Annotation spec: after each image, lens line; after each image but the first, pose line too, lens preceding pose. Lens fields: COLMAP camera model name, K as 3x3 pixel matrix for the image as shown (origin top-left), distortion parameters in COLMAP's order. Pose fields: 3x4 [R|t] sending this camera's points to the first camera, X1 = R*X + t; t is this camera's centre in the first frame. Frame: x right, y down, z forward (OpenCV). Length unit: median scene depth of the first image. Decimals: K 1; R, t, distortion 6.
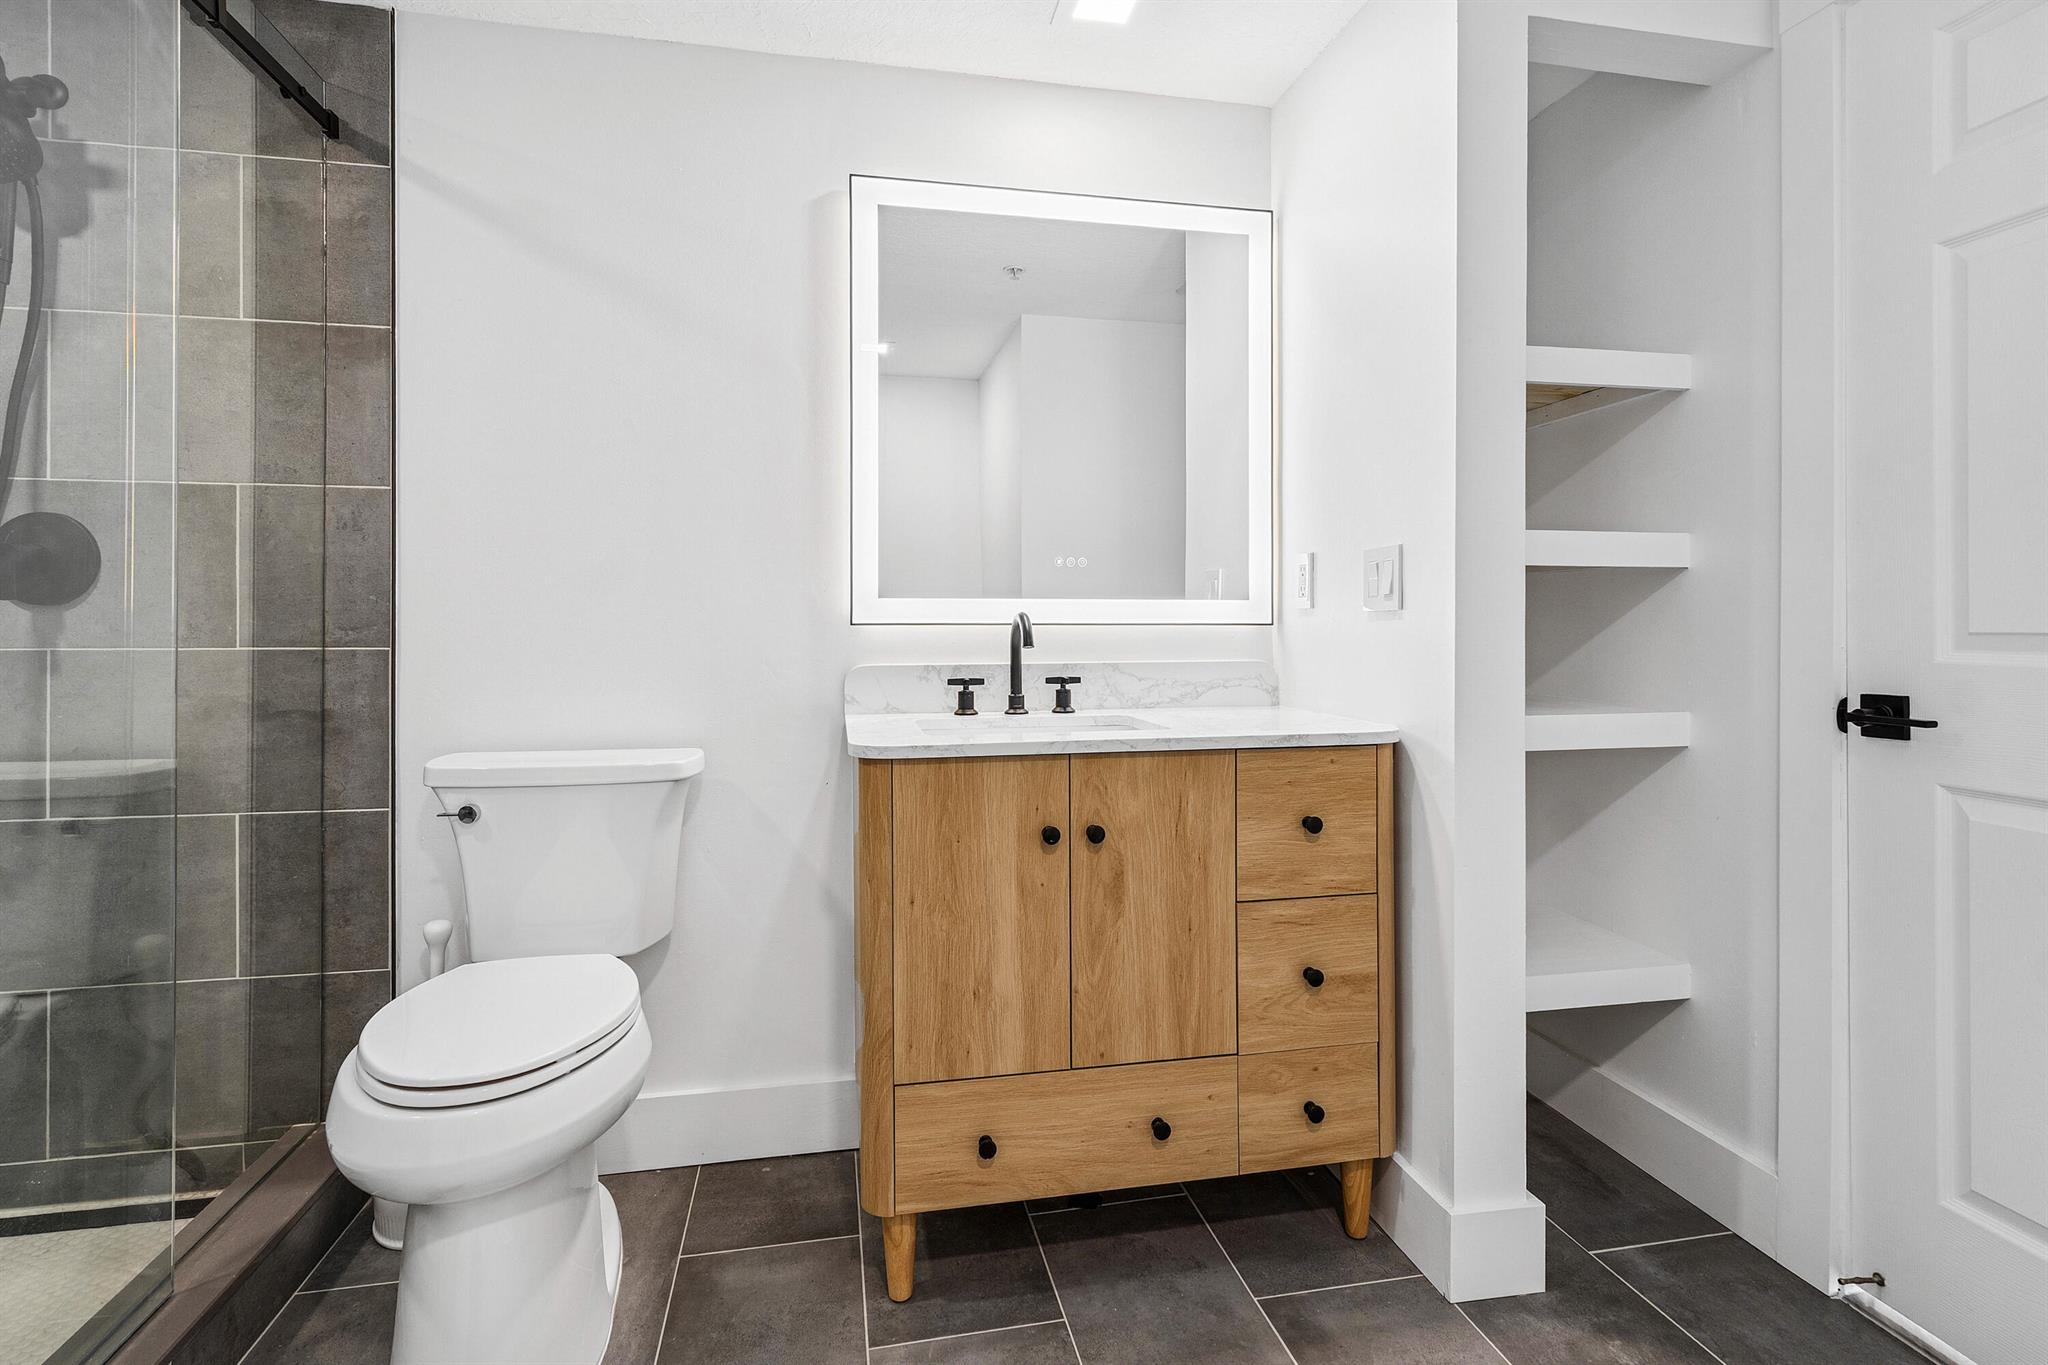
lens RADIAL K [[1003.4, 0, 1029.7], [0, 1003.4, 644.3], [0, 0, 1]] dist [0.002827, 0.001261]
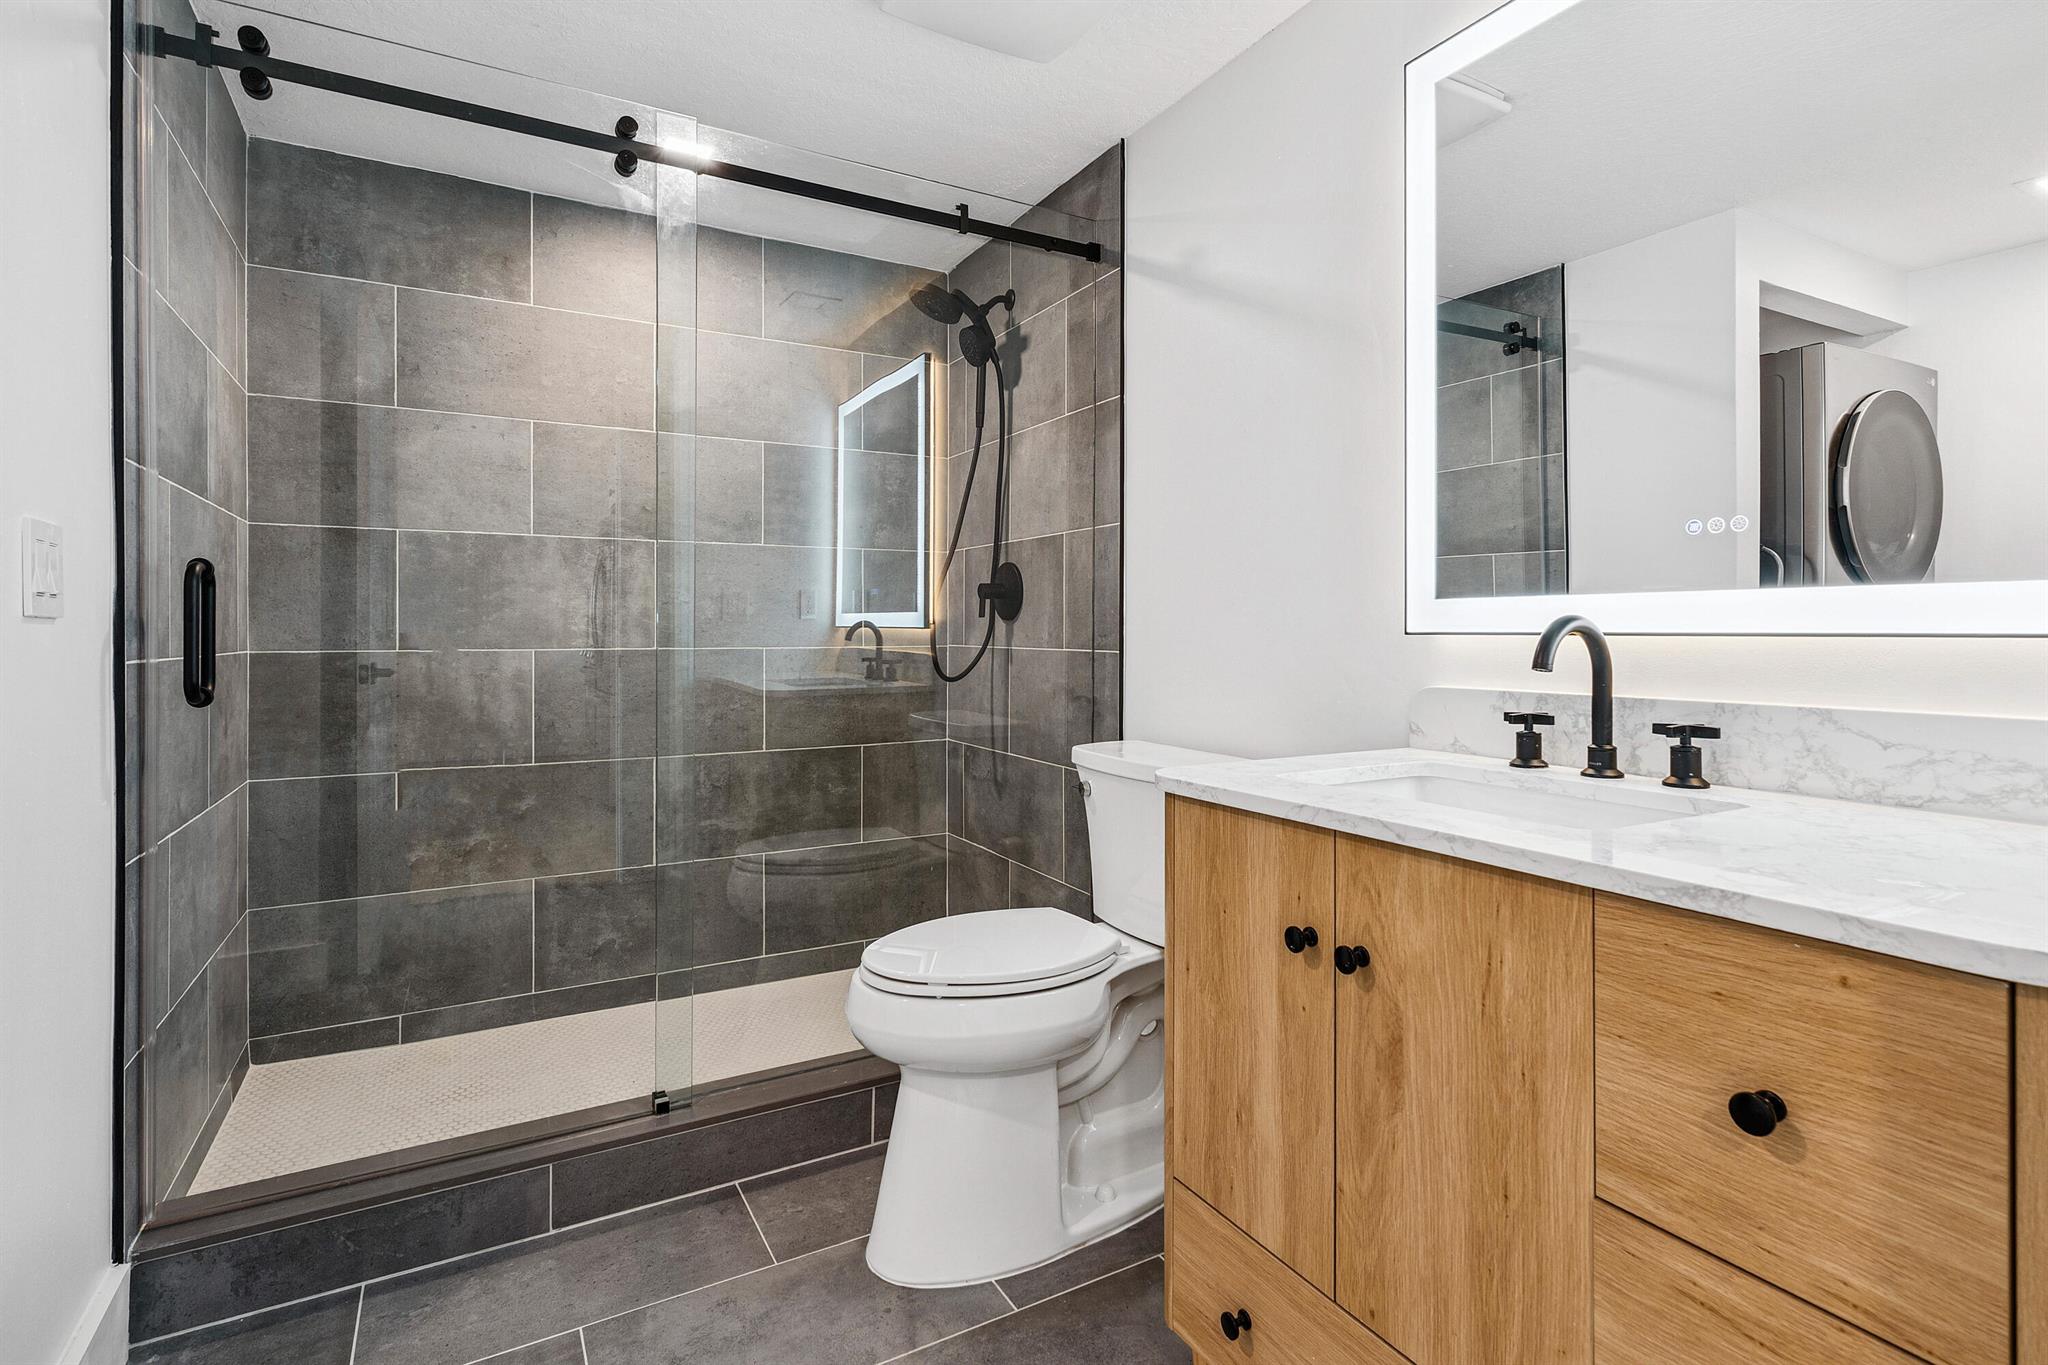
lens RADIAL K [[1003.4, 0, 1029.7], [0, 1003.4, 644.3], [0, 0, 1]] dist [0.002827, 0.001261]
pose [[0.306031, 0.013635, -0.951924, 0.587669], [-0.018469, 0.999794, 0.008384, -0.015151], [0.951842, 0.015016, 0.306220, 0.574537]]
